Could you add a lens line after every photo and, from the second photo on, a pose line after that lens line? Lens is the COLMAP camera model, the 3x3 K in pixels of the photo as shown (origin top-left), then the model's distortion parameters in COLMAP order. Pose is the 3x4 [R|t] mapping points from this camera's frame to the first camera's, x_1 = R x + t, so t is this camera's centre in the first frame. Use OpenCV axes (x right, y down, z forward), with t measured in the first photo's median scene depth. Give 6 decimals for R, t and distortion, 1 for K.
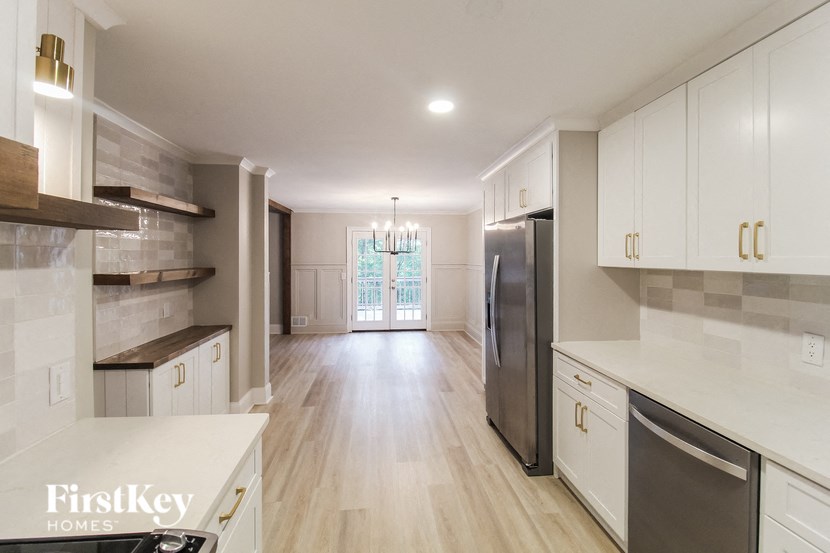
lens RADIAL K [[386.2, 0, 417.0], [0, 386.2, 263.7], [0, 0, 1]] dist [0.000725, -0.000002]
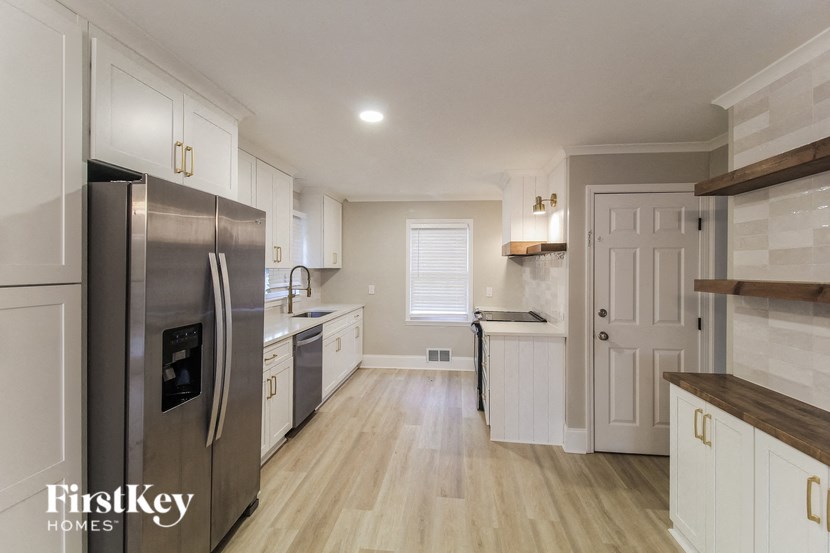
lens RADIAL K [[386.2, 0, 417.0], [0, 386.2, 263.7], [0, 0, 1]] dist [0.000725, -0.000002]
pose [[-0.977757, -0.005276, 0.209672, -0.272380], [-0.003716, 0.999962, 0.007830, -0.014507], [-0.209706, 0.006877, -0.977740, 1.934429]]
